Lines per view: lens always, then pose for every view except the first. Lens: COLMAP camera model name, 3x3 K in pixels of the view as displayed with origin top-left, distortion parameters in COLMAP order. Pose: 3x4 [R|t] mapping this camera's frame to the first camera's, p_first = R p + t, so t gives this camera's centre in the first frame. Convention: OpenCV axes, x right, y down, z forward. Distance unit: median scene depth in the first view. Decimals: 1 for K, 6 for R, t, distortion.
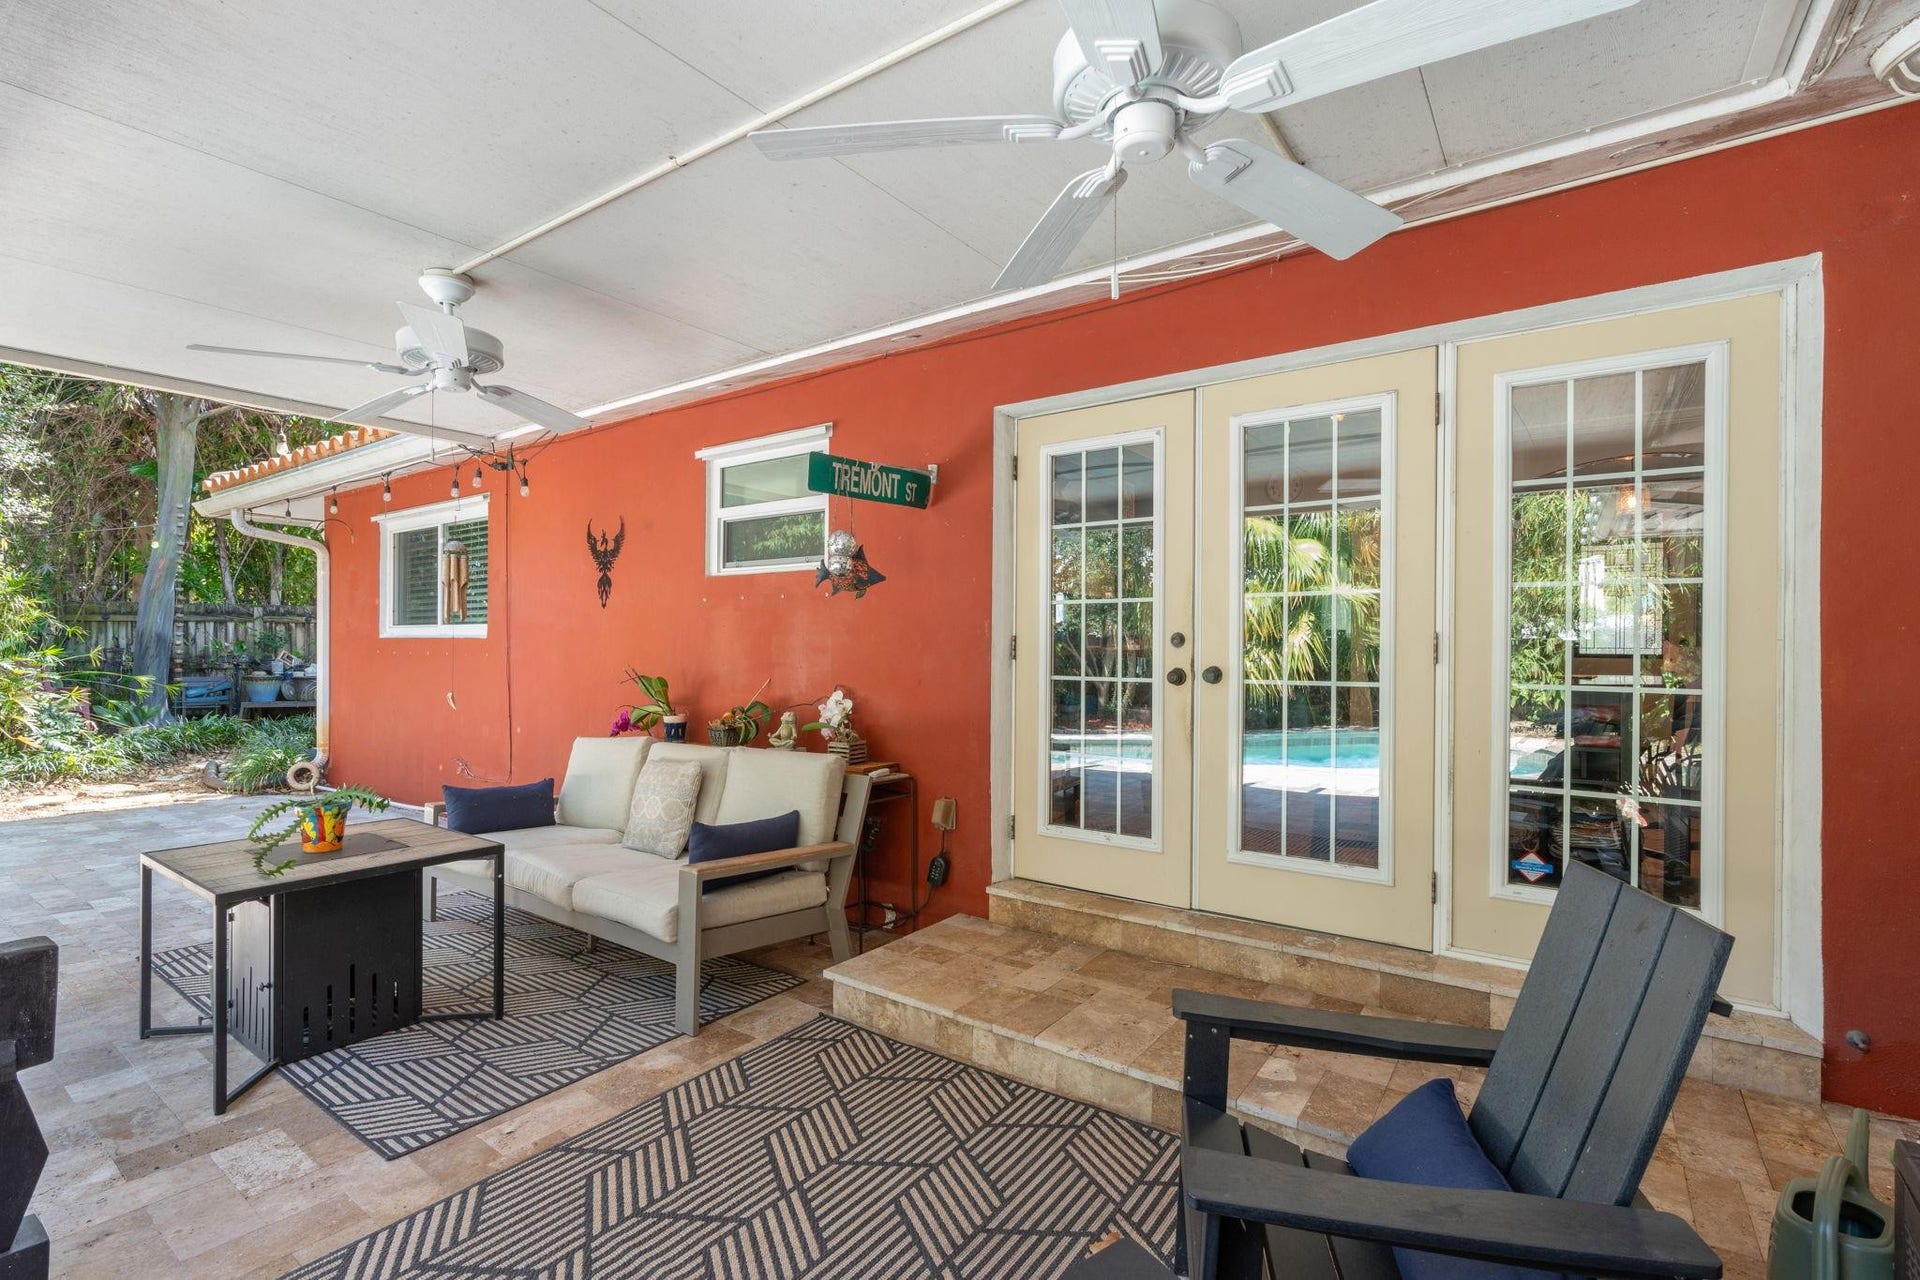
lens RADIAL K [[864.3, 0, 960.0], [0, 864.3, 640.0], [0, 0, 1]] dist [-0.001429, -0.000146]
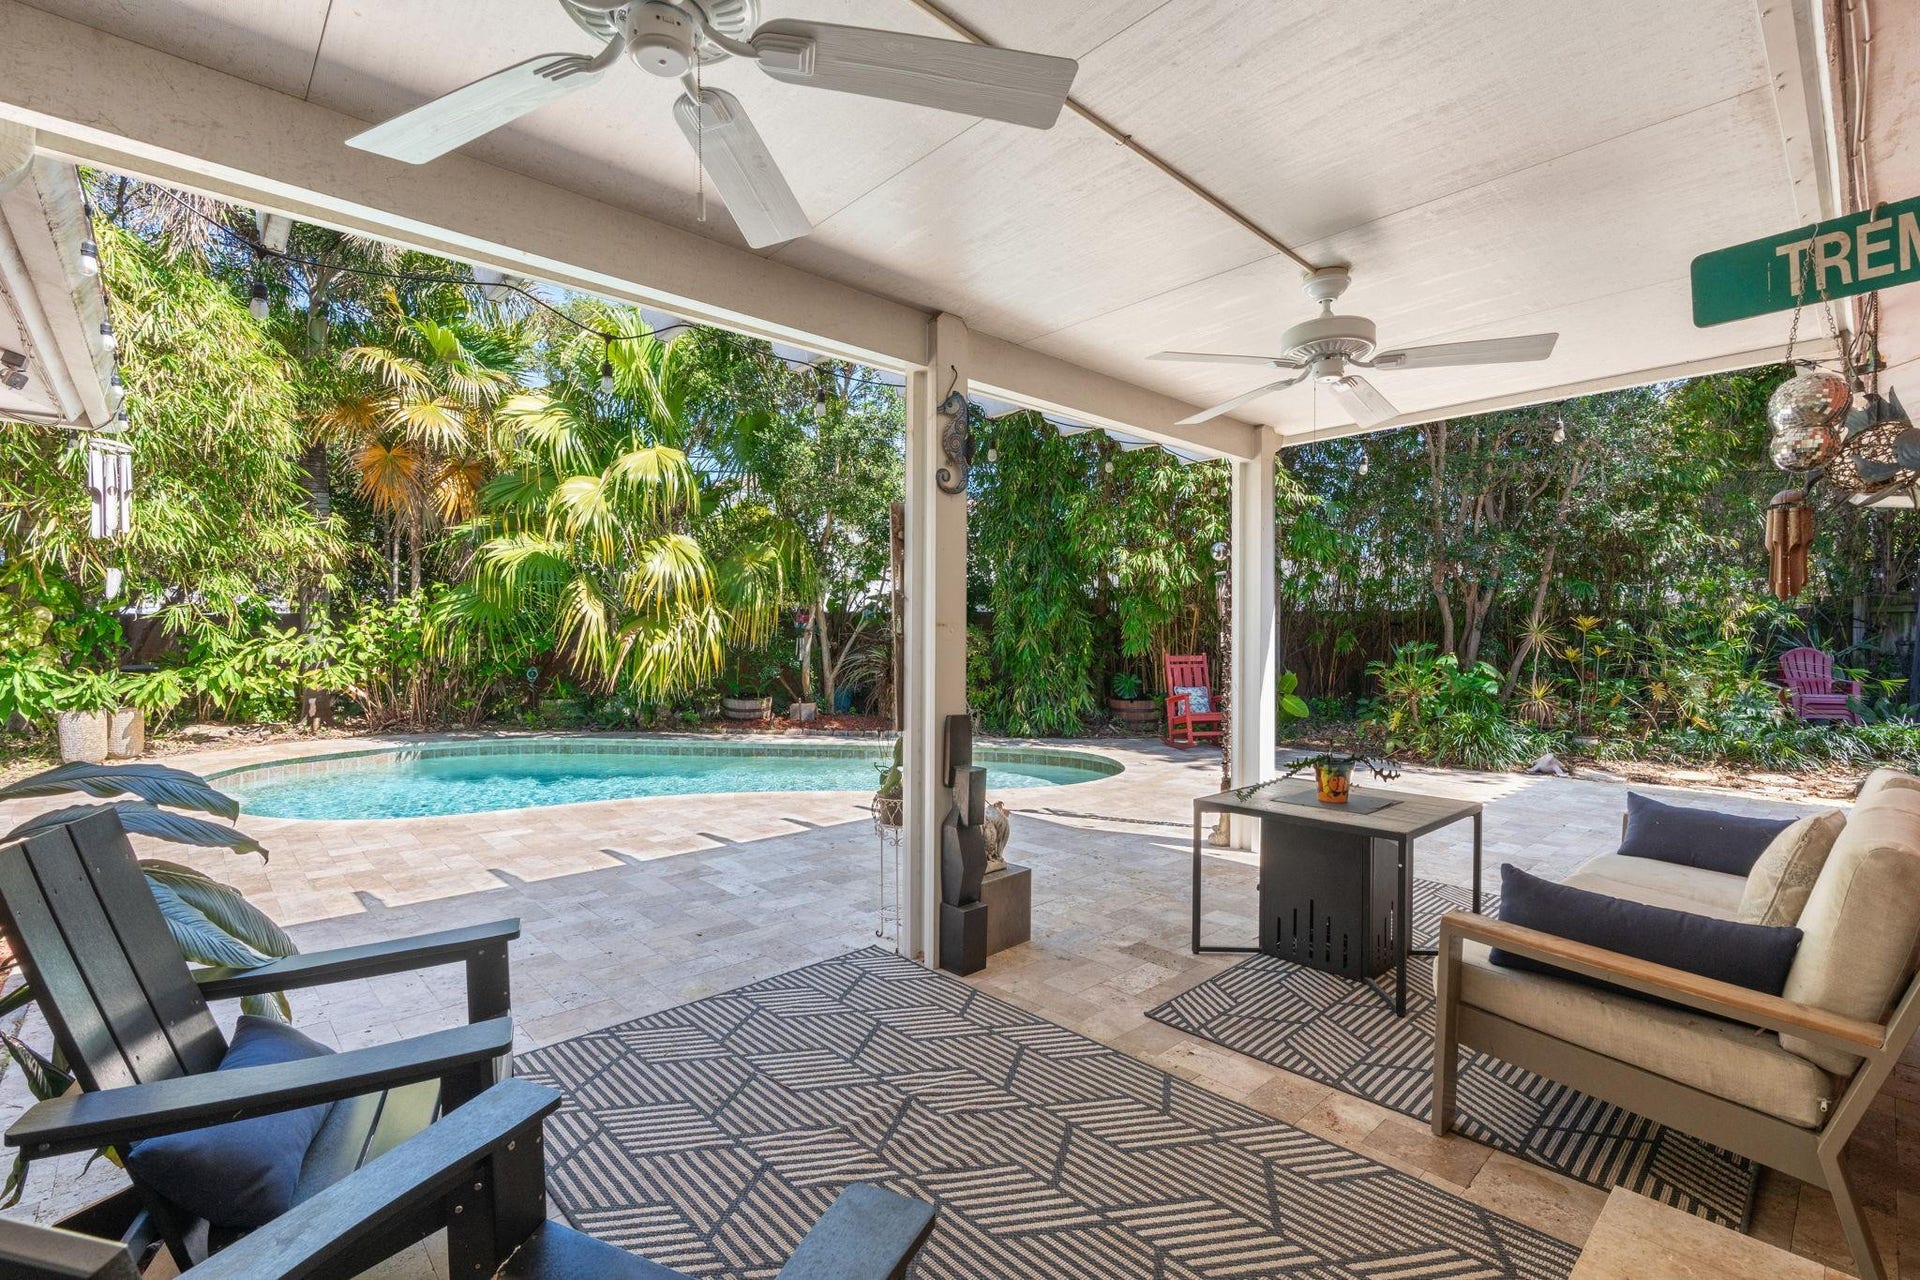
lens RADIAL K [[864.3, 0, 960.0], [0, 864.3, 640.0], [0, 0, 1]] dist [-0.001429, -0.000146]
pose [[-0.199237, -0.005127, -0.979938, 0.605288], [0.004287, 0.999972, -0.006104, 0.033453], [0.979942, -0.005417, -0.199210, 0.868635]]
